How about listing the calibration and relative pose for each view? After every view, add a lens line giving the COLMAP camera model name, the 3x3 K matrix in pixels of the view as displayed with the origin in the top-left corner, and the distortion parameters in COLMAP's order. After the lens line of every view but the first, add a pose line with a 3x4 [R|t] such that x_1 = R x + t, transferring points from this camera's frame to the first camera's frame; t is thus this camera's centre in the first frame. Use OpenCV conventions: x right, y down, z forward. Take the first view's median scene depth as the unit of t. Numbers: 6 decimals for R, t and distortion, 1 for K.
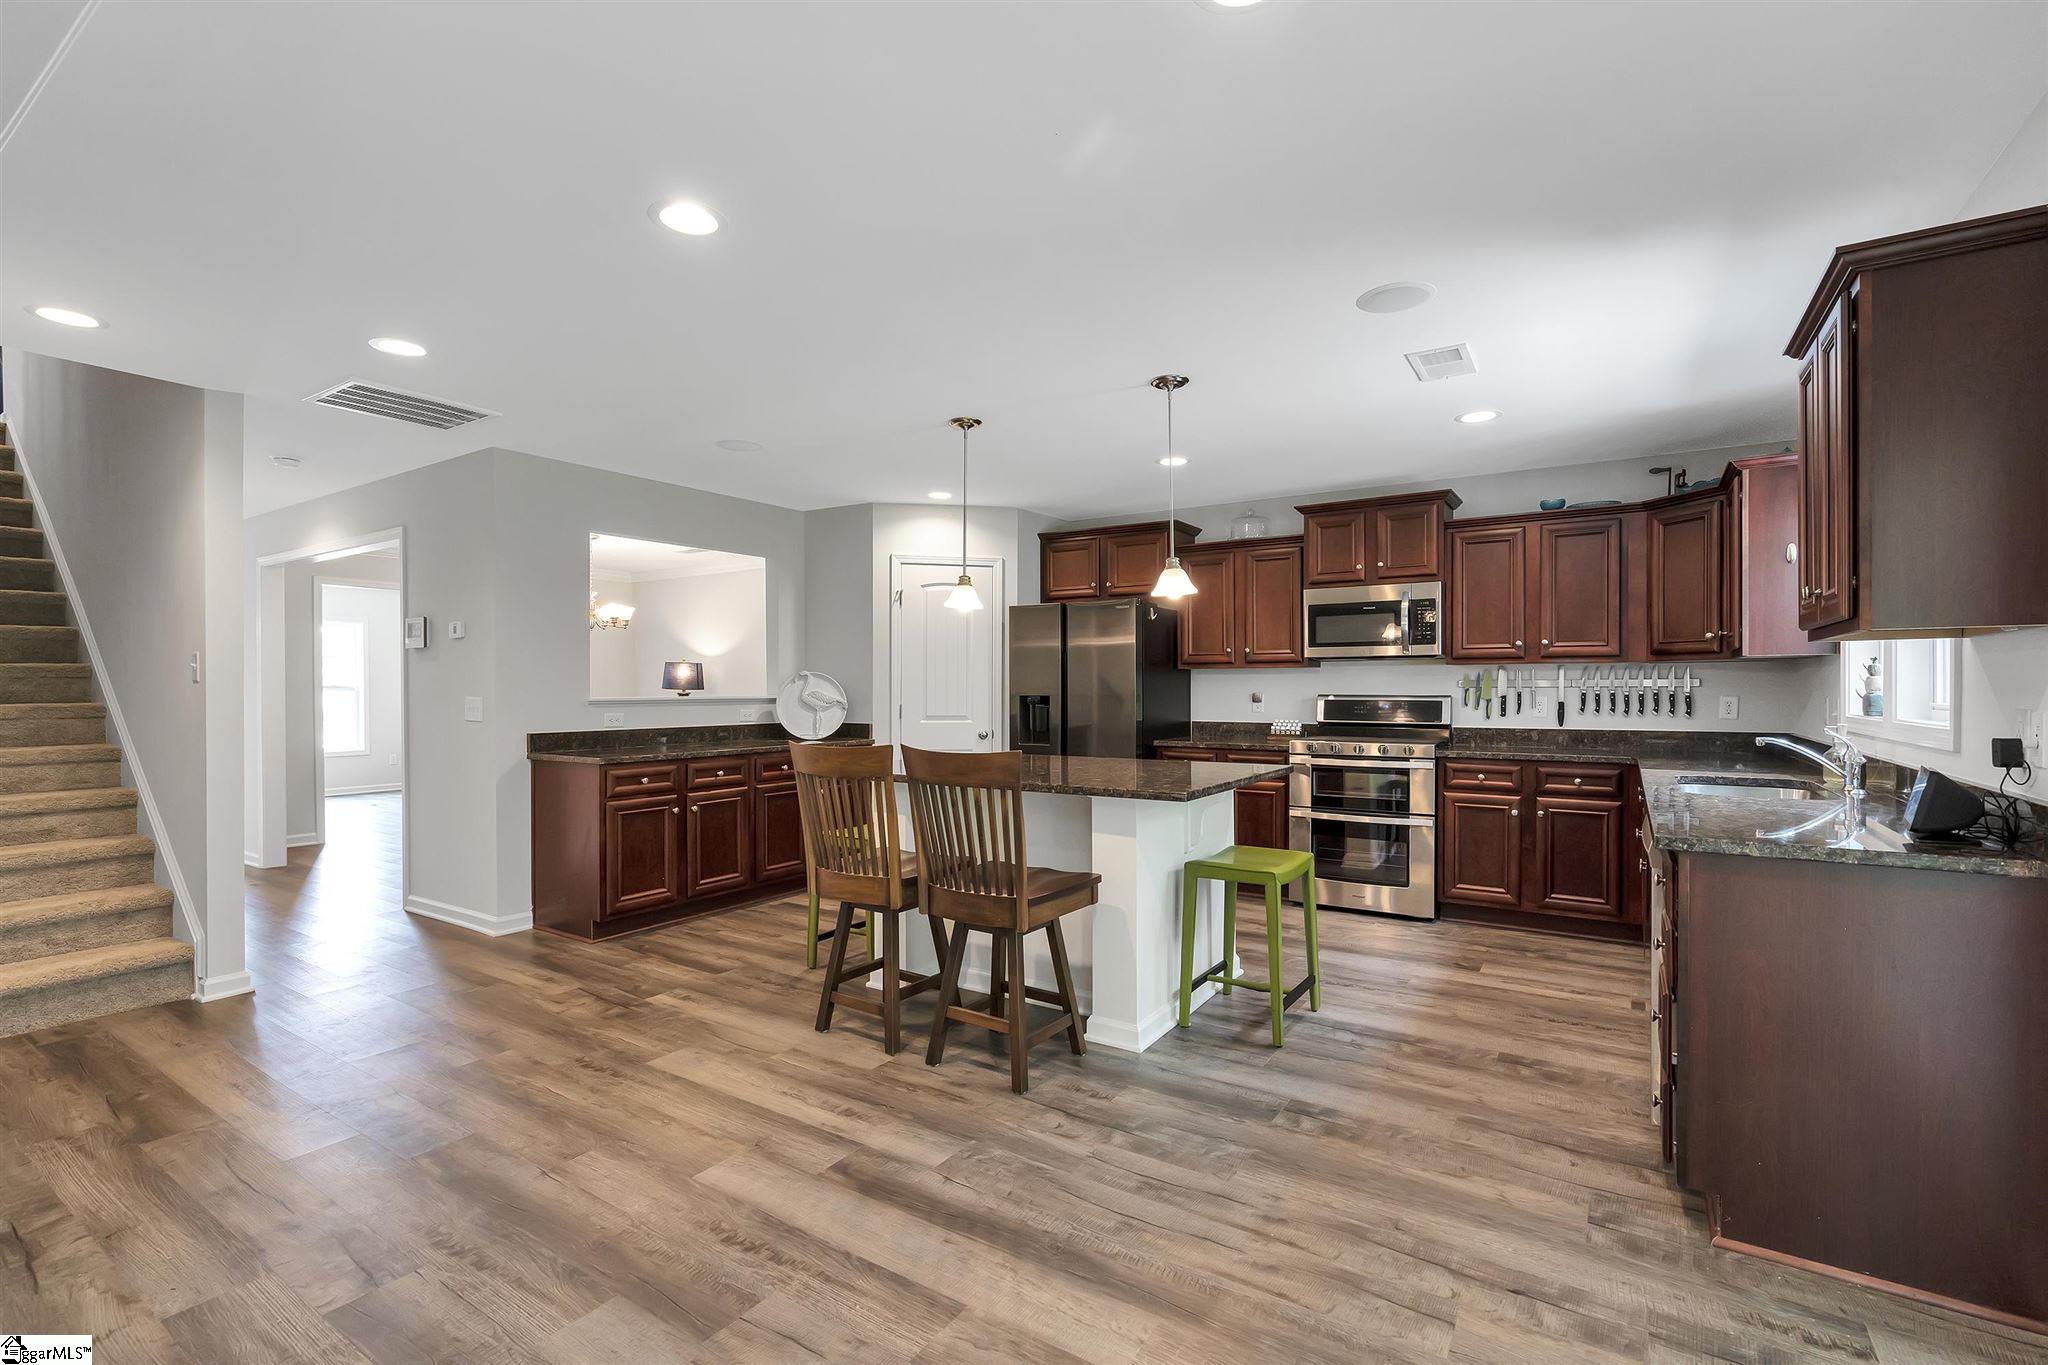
lens RADIAL K [[913.0, 0, 1018.9], [0, 913.0, 692.6], [0, 0, 1]] dist [-0.005486, 0.002248]
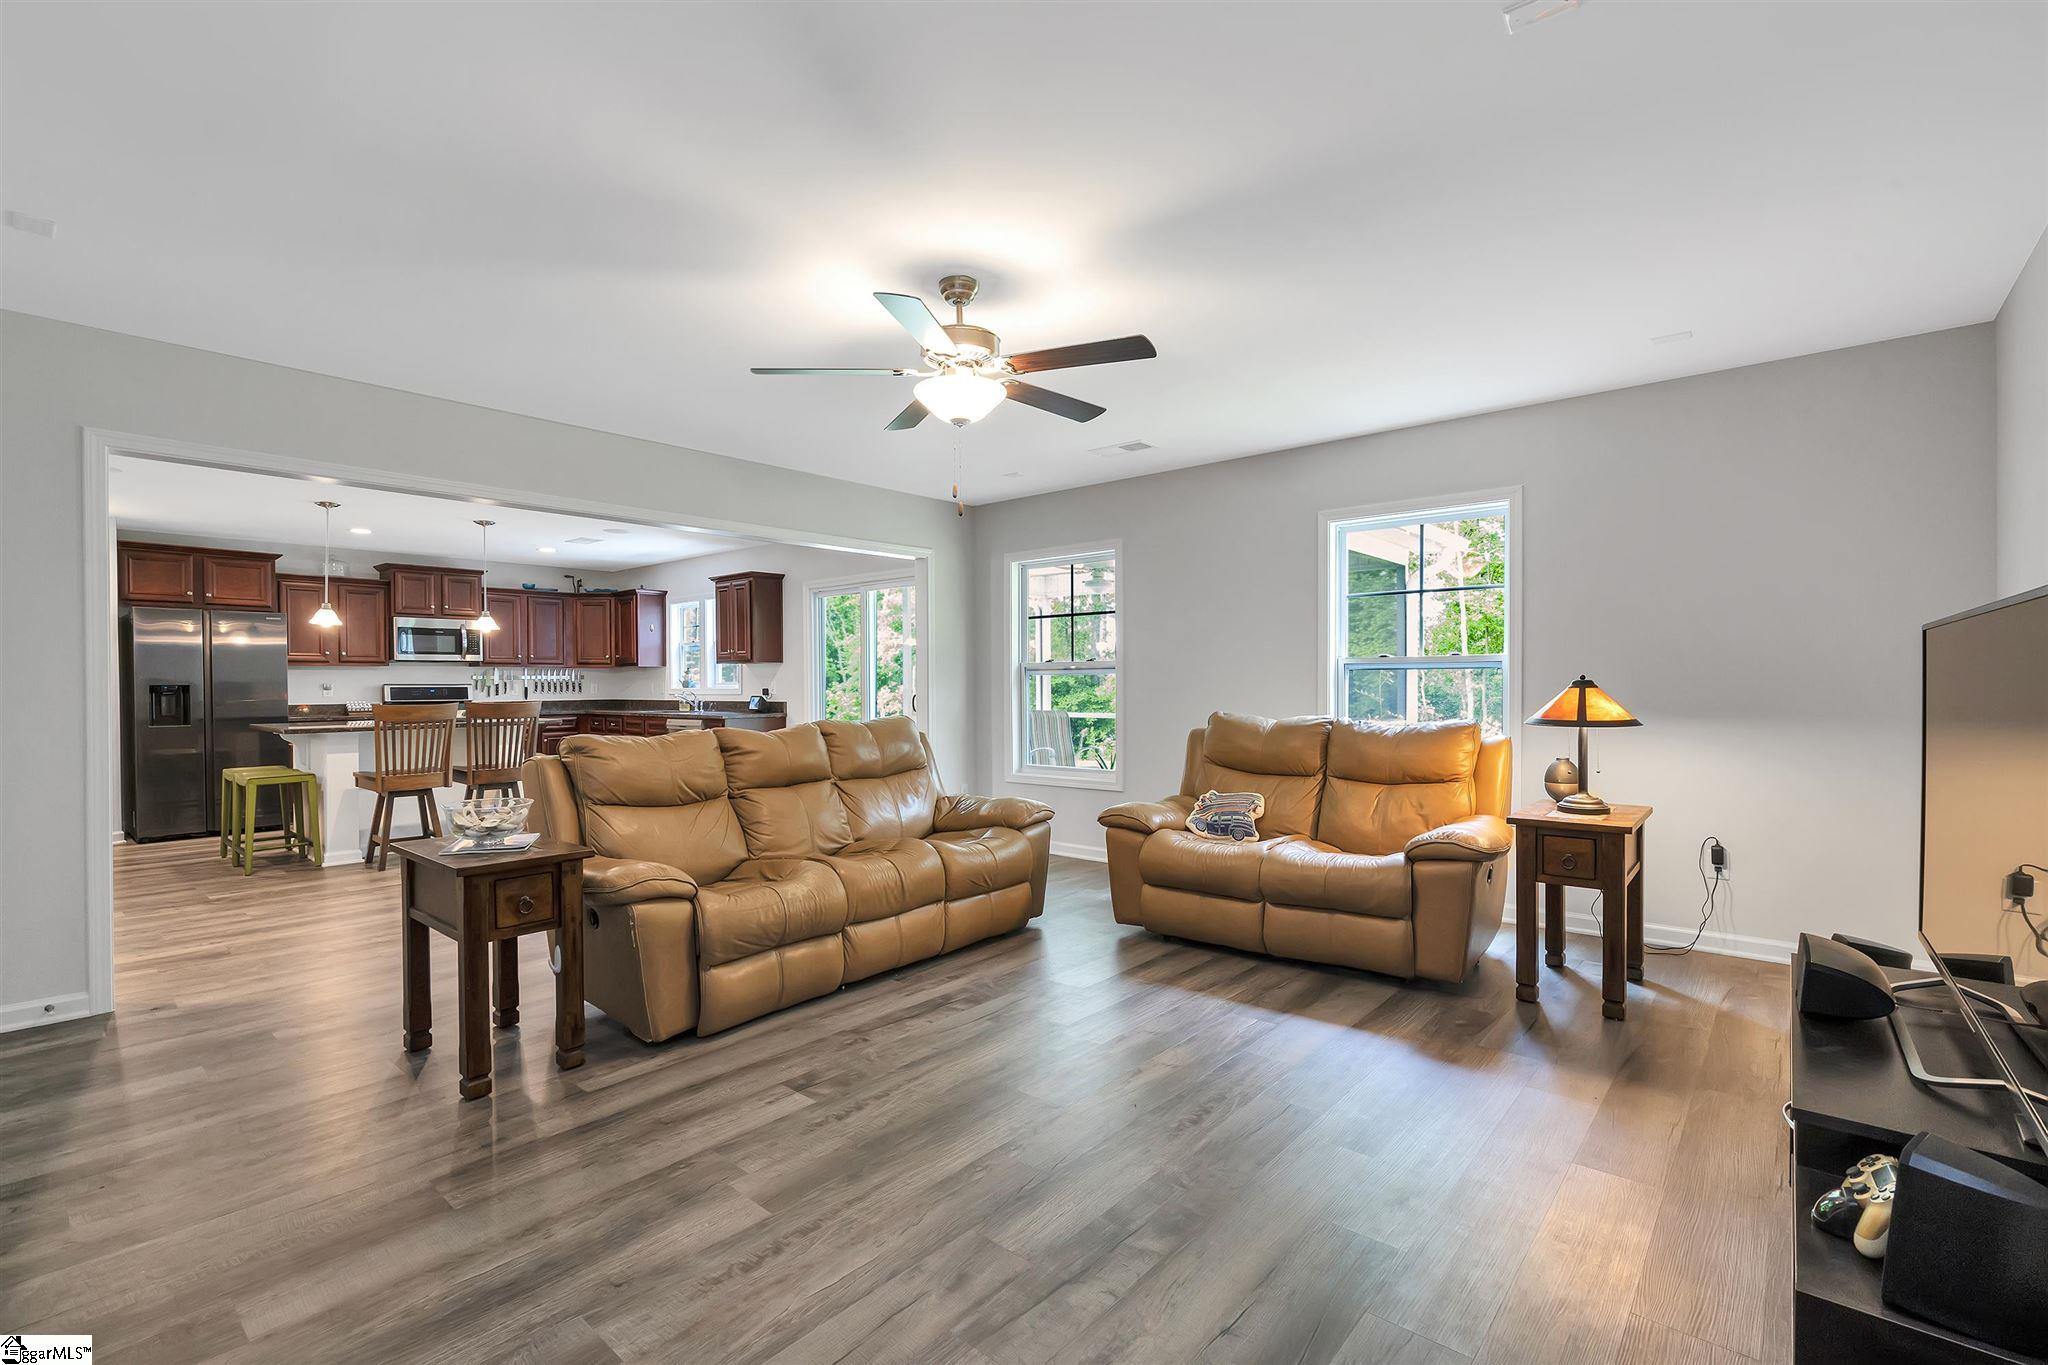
lens RADIAL K [[913.0, 0, 1014.3], [0, 913.0, 689.3], [0, 0, 1]] dist [-0.005486, 0.002248]
pose [[0.136590, -0.004874, 0.990616, -1.520624], [0.013687, 0.999902, 0.003033, 0.030161], [-0.990533, 0.013144, 0.136643, -0.374761]]
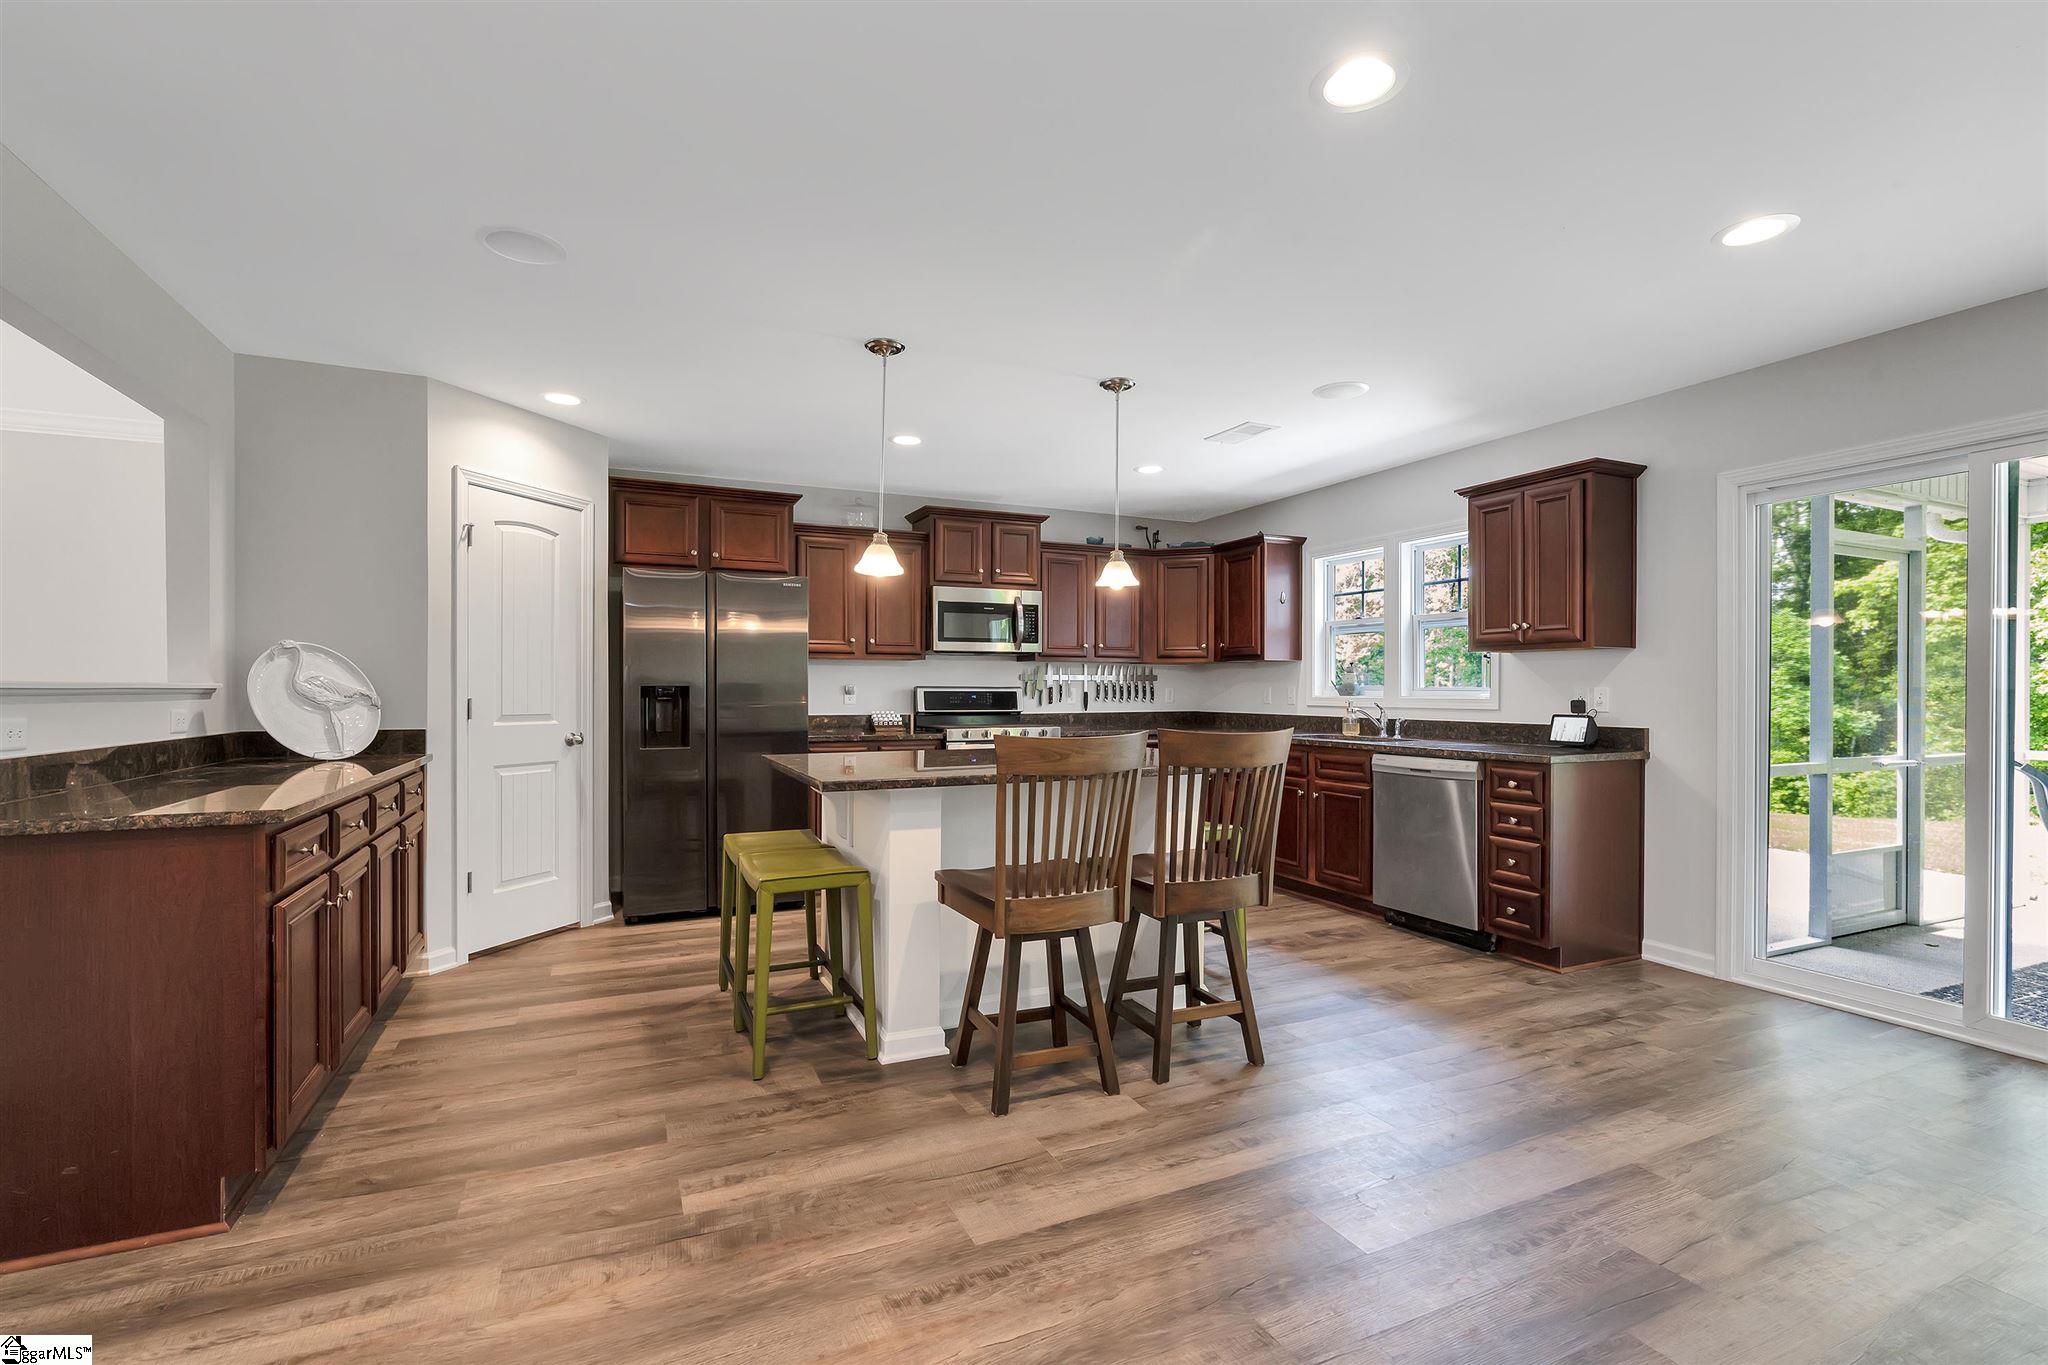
lens RADIAL K [[913.0, 0, 1015.3], [0, 913.0, 693.5], [0, 0, 1]] dist [-0.005486, 0.002248]
pose [[0.530405, -0.000914, 0.847744, -0.736166], [0.003371, 0.999994, -0.001031, 0.017434], [-0.847738, 0.003405, 0.530404, 0.502489]]
